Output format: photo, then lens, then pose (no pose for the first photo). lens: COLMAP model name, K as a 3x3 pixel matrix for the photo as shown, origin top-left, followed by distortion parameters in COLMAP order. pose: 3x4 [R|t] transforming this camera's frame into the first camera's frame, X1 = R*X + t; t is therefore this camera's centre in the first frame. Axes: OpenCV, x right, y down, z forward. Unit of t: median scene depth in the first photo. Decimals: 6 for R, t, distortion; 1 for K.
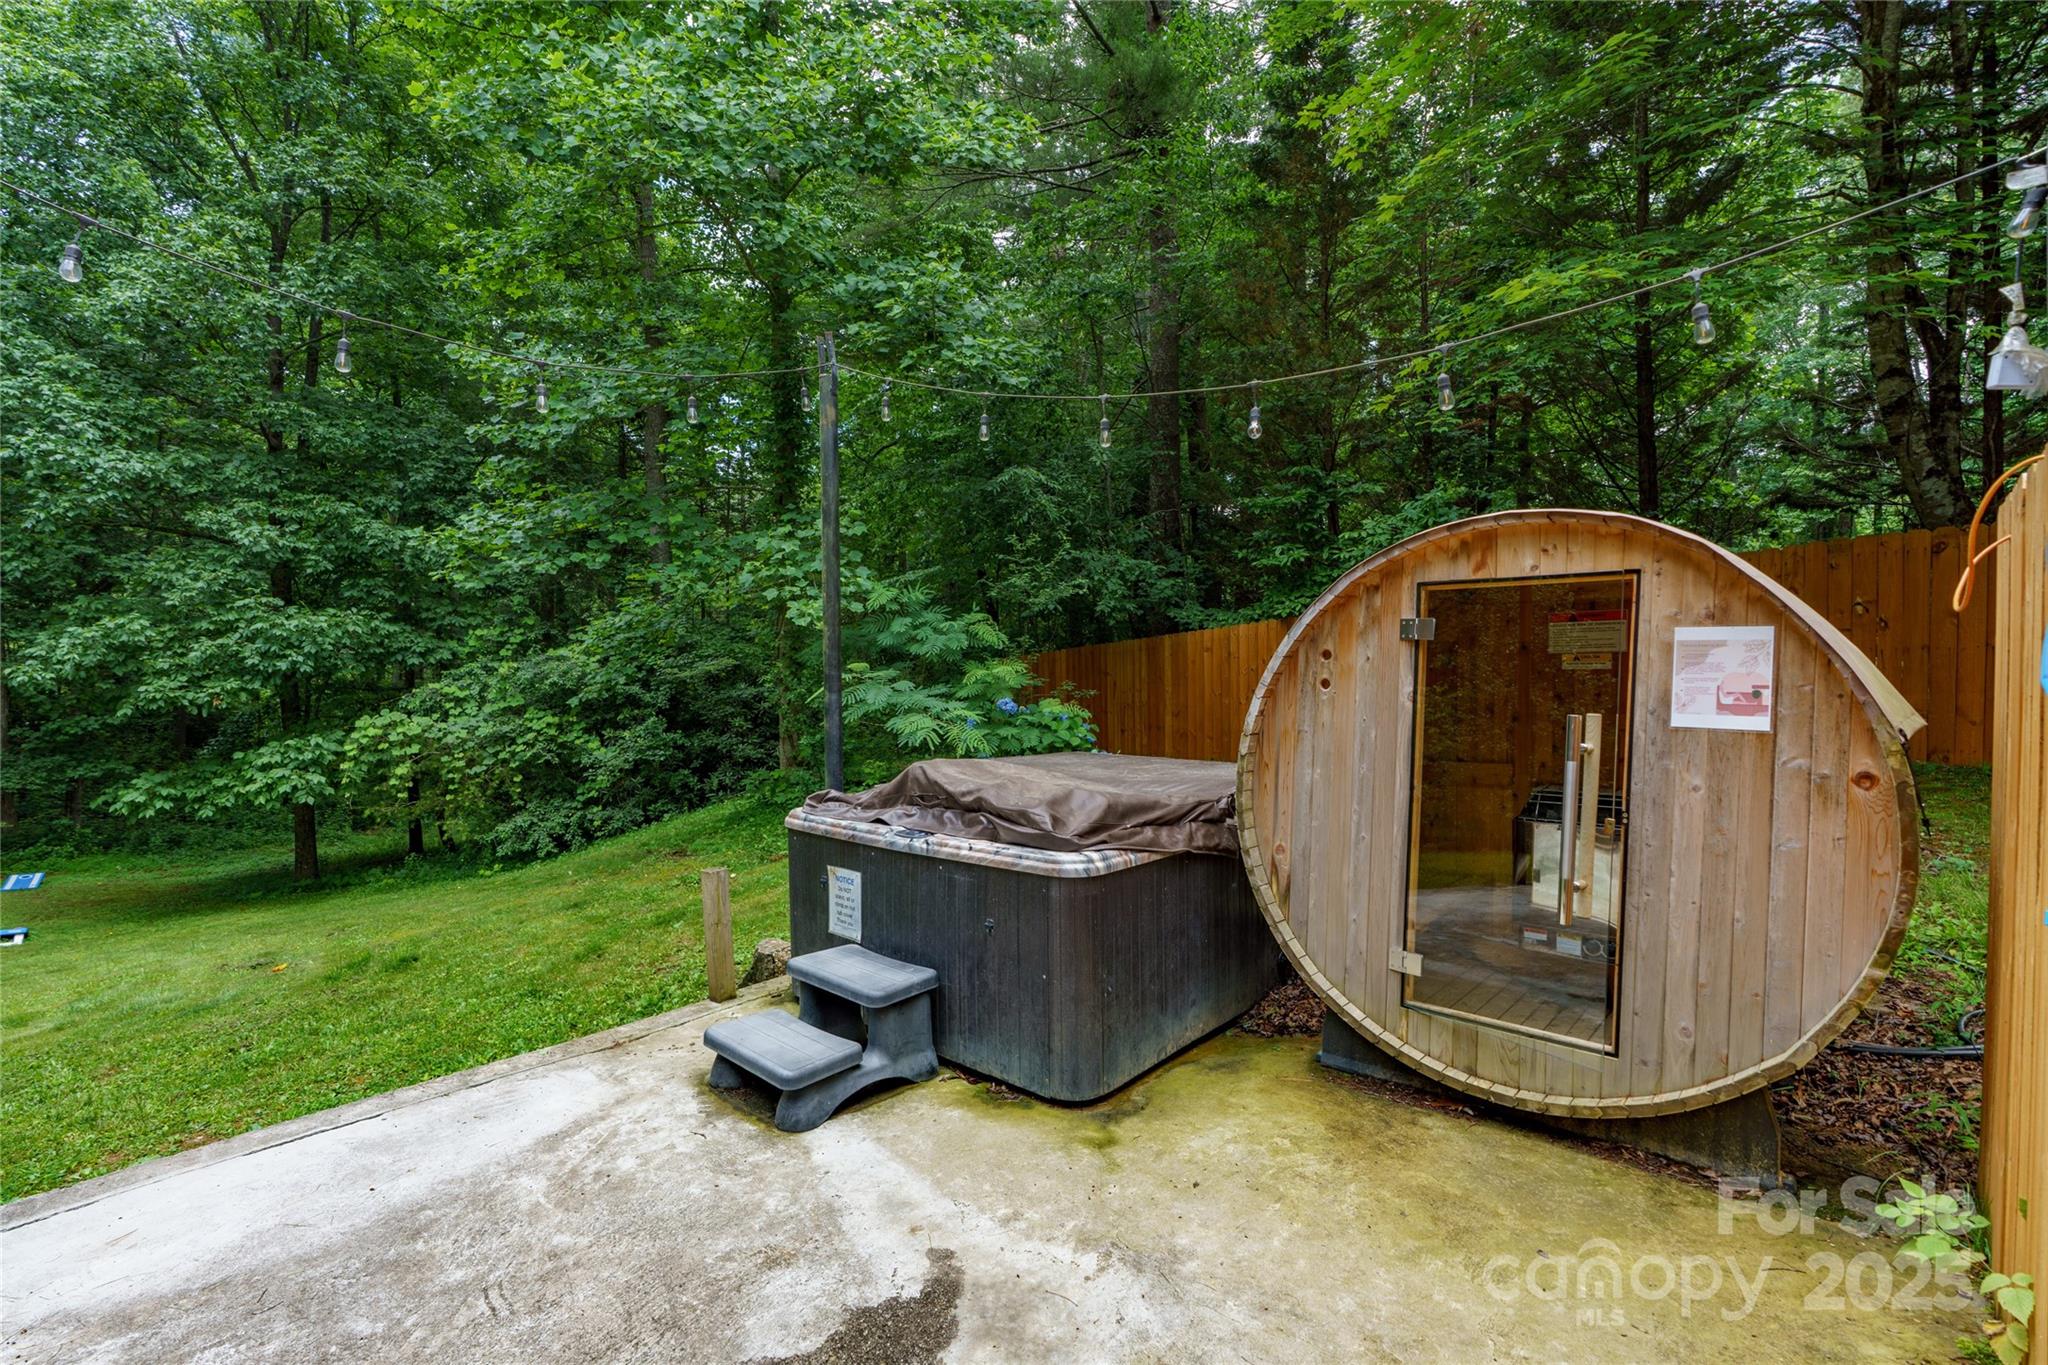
lens RADIAL K [[903.6, 0, 1018.8], [0, 903.6, 700.2], [0, 0, 1]] dist [-0.013119, 0.005655]
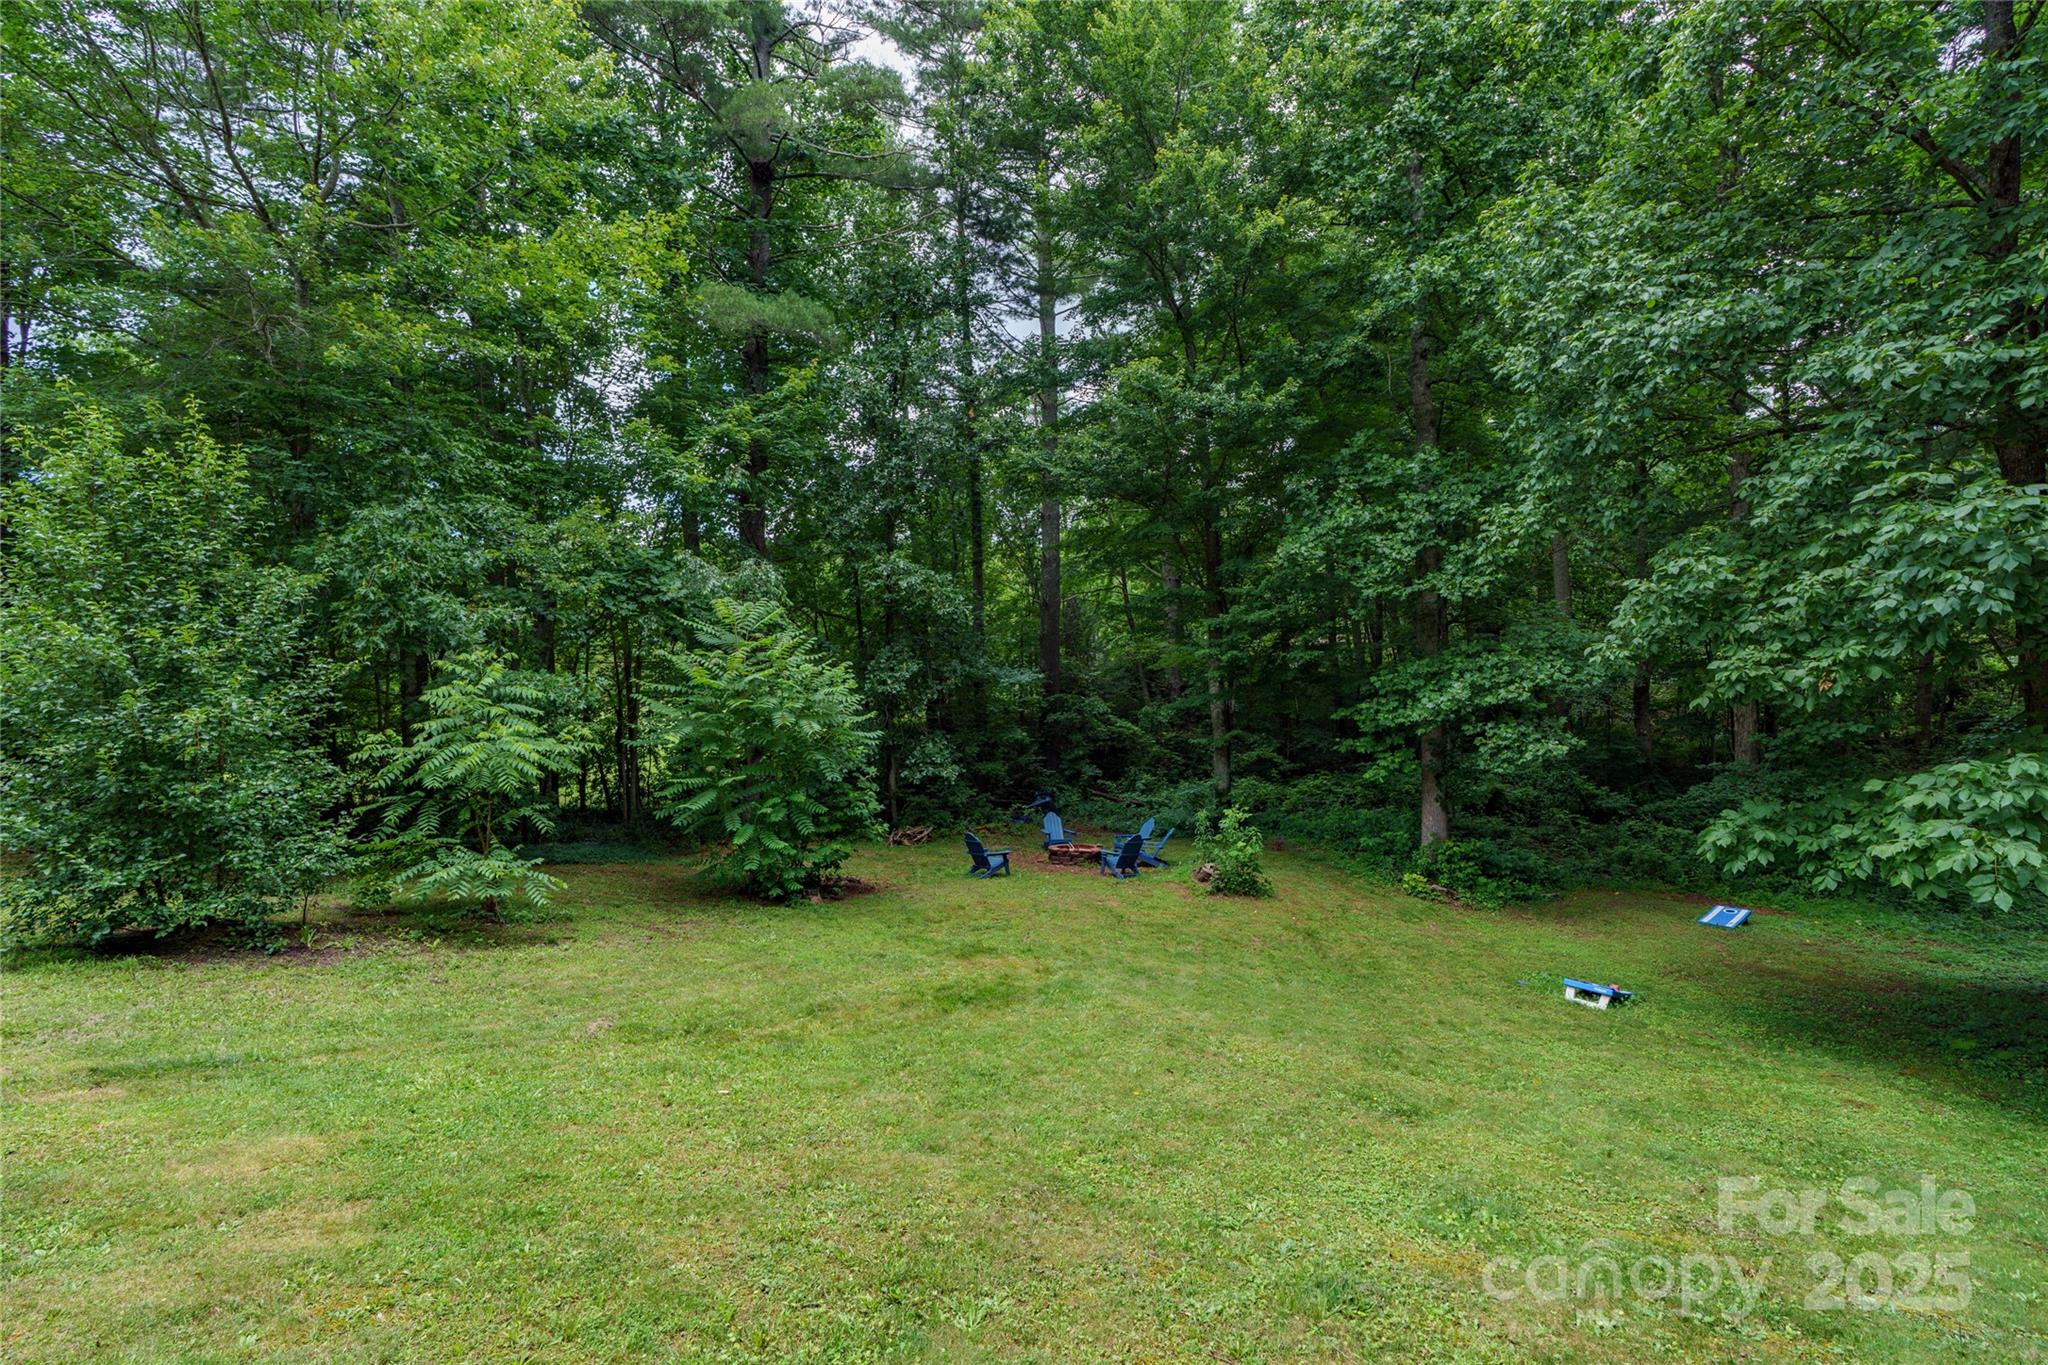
lens RADIAL K [[903.6, 0, 1009.6], [0, 903.6, 687.9], [0, 0, 1]] dist [-0.013119, 0.005655]
pose [[-0.070796, -0.020750, -0.997275, -0.307361], [-0.015455, 0.999686, -0.019703, 0.022313], [0.997371, 0.014018, -0.071095, 0.536286]]
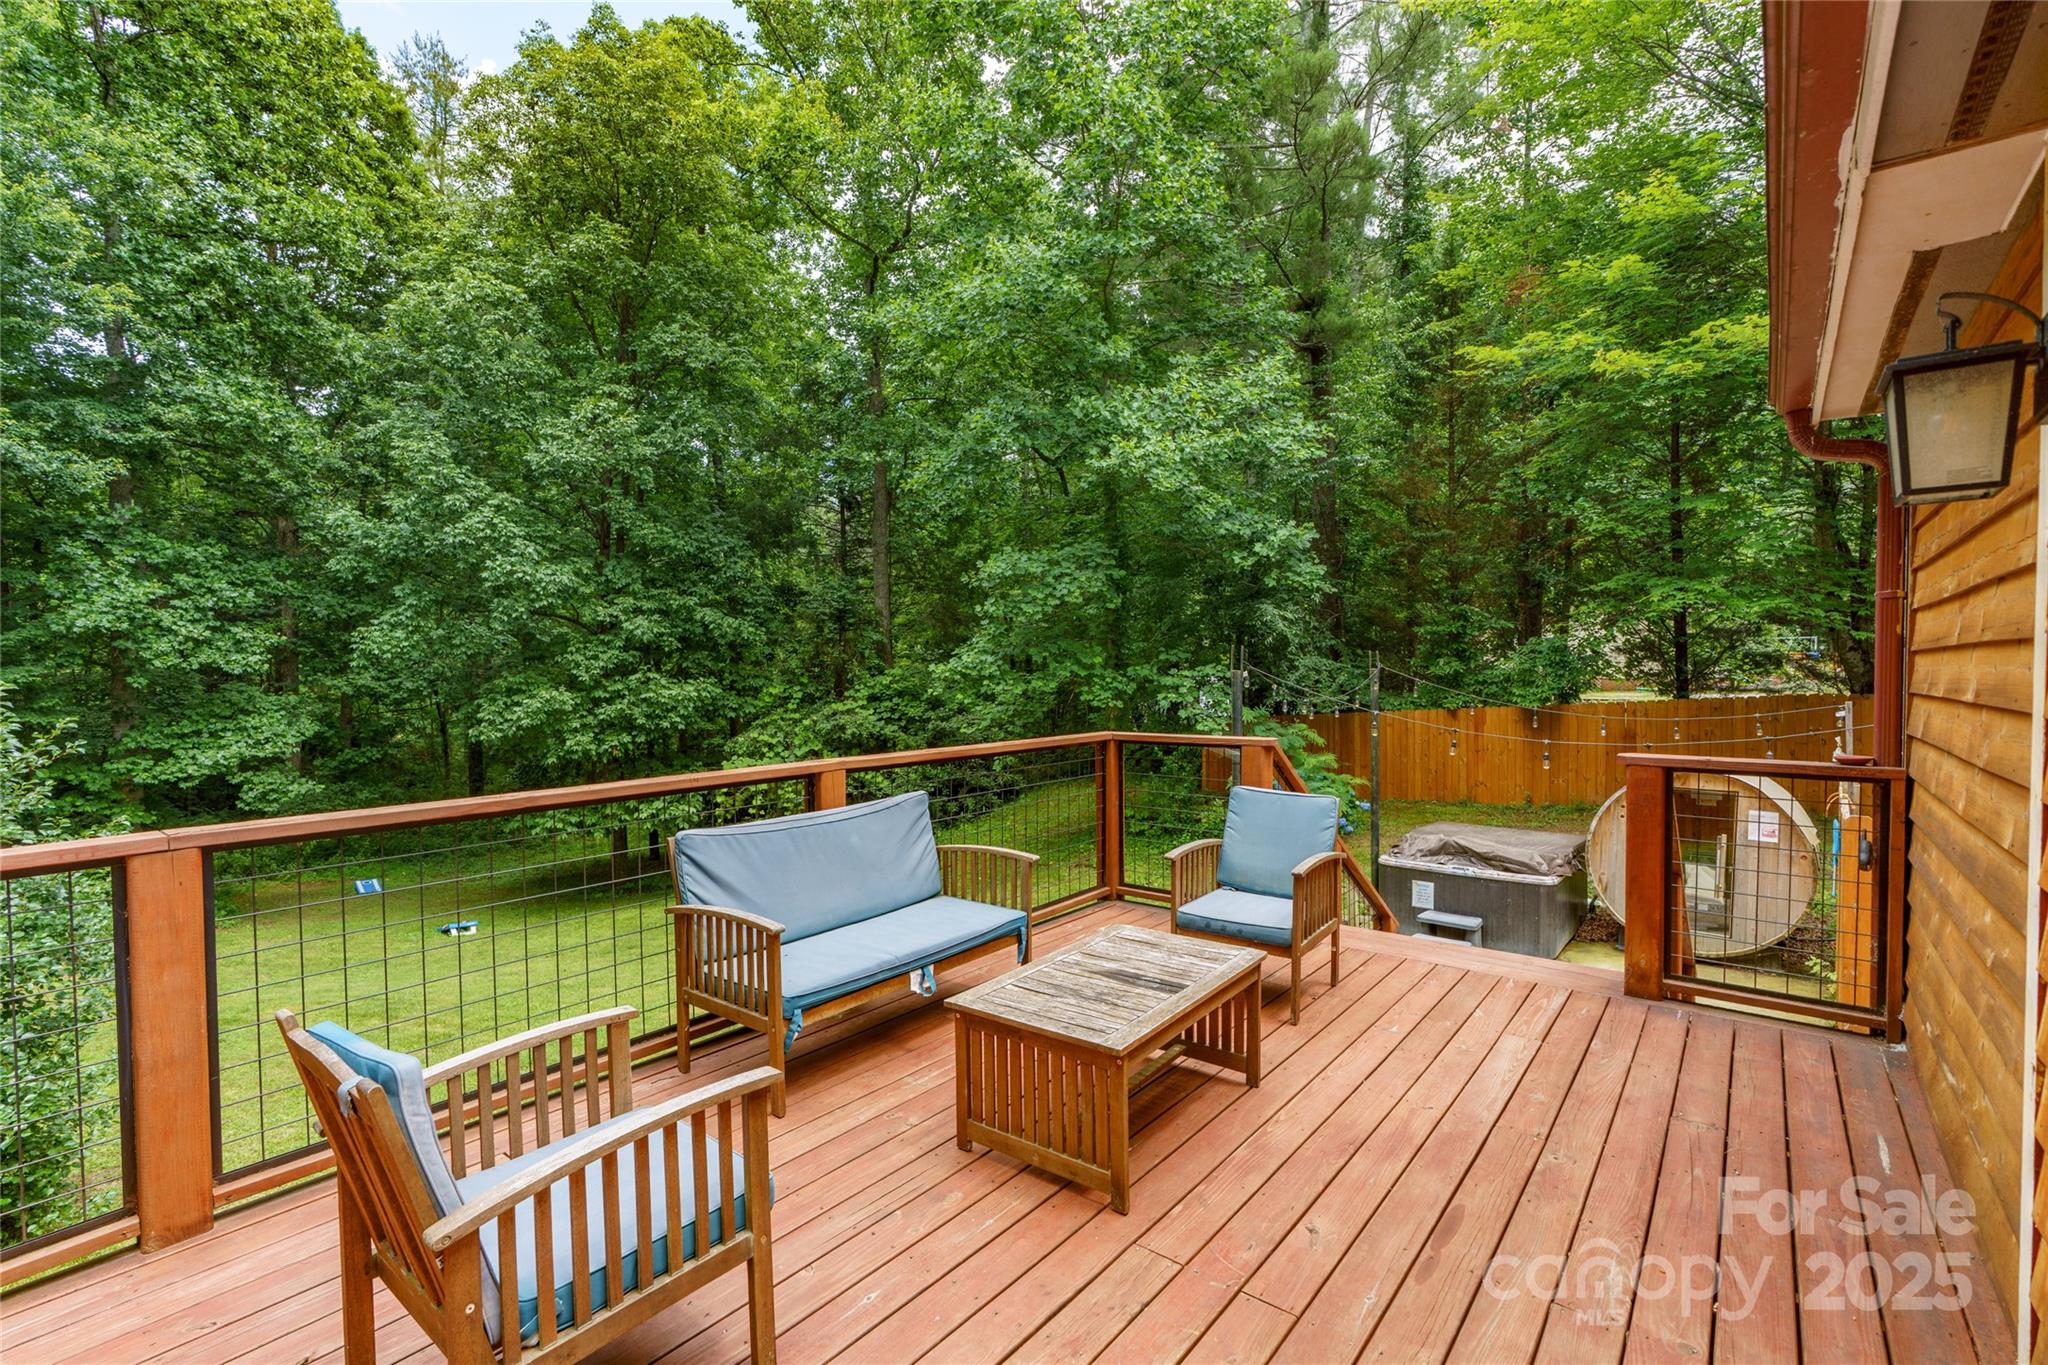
lens RADIAL K [[903.6, 0, 1021.0], [0, 903.6, 697.6], [0, 0, 1]] dist [-0.013119, 0.005655]
pose [[0.999735, -0.007097, 0.021914, -0.316309], [0.006958, 0.999955, 0.006404, -0.082884], [-0.021958, -0.006250, 0.999739, -0.353048]]
